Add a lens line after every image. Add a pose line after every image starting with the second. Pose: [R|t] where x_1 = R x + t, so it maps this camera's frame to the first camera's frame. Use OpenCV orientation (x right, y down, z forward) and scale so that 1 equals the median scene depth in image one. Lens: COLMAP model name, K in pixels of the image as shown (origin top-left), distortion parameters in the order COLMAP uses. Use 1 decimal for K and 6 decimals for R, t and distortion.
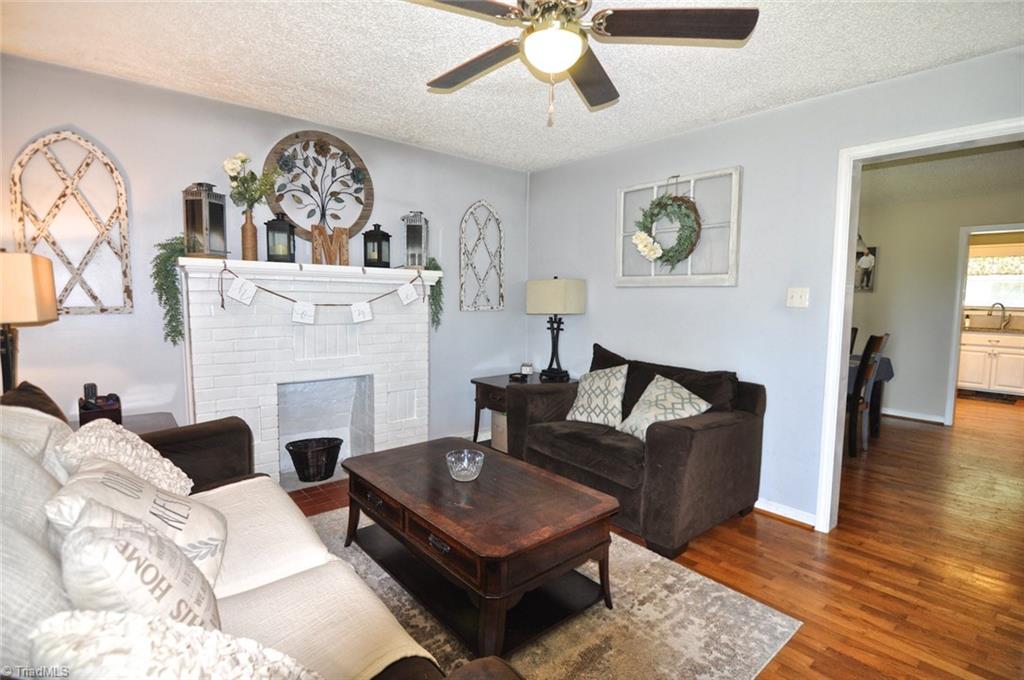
lens RADIAL K [[498.1, 0, 517.4], [0, 498.1, 337.7], [0, 0, 1]] dist [-0.005379, -0.006688]
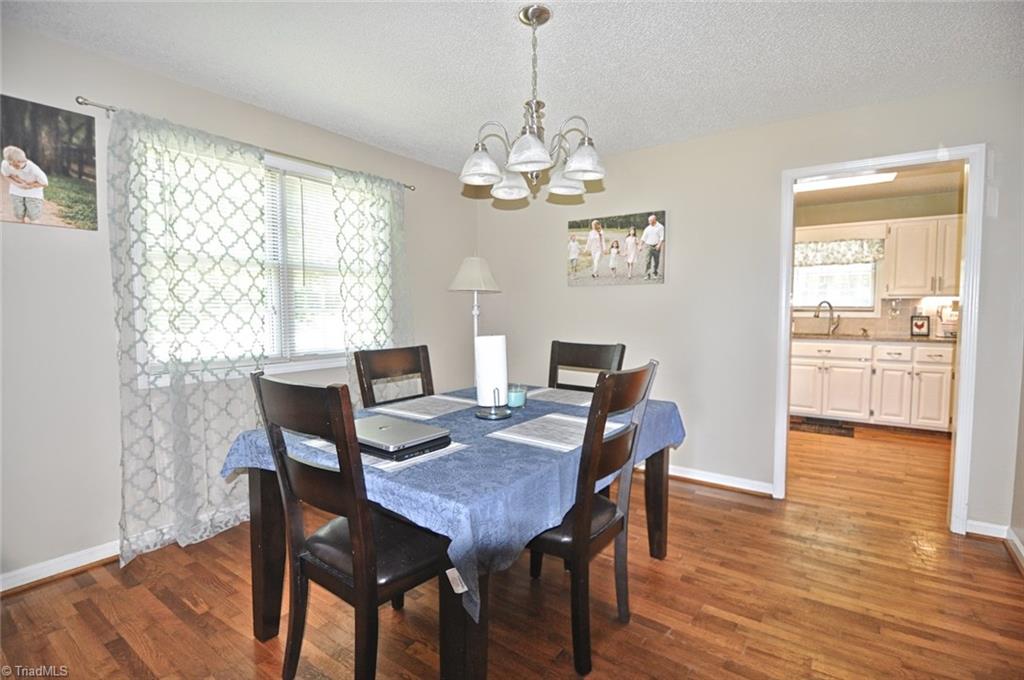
lens RADIAL K [[498.1, 0, 507.6], [0, 498.1, 340.0], [0, 0, 1]] dist [-0.005379, -0.006688]
pose [[0.972678, -0.030648, 0.230125, 0.309913], [0.035573, 0.999218, -0.017281, -0.013858], [-0.229416, 0.024995, 0.973008, 0.358238]]
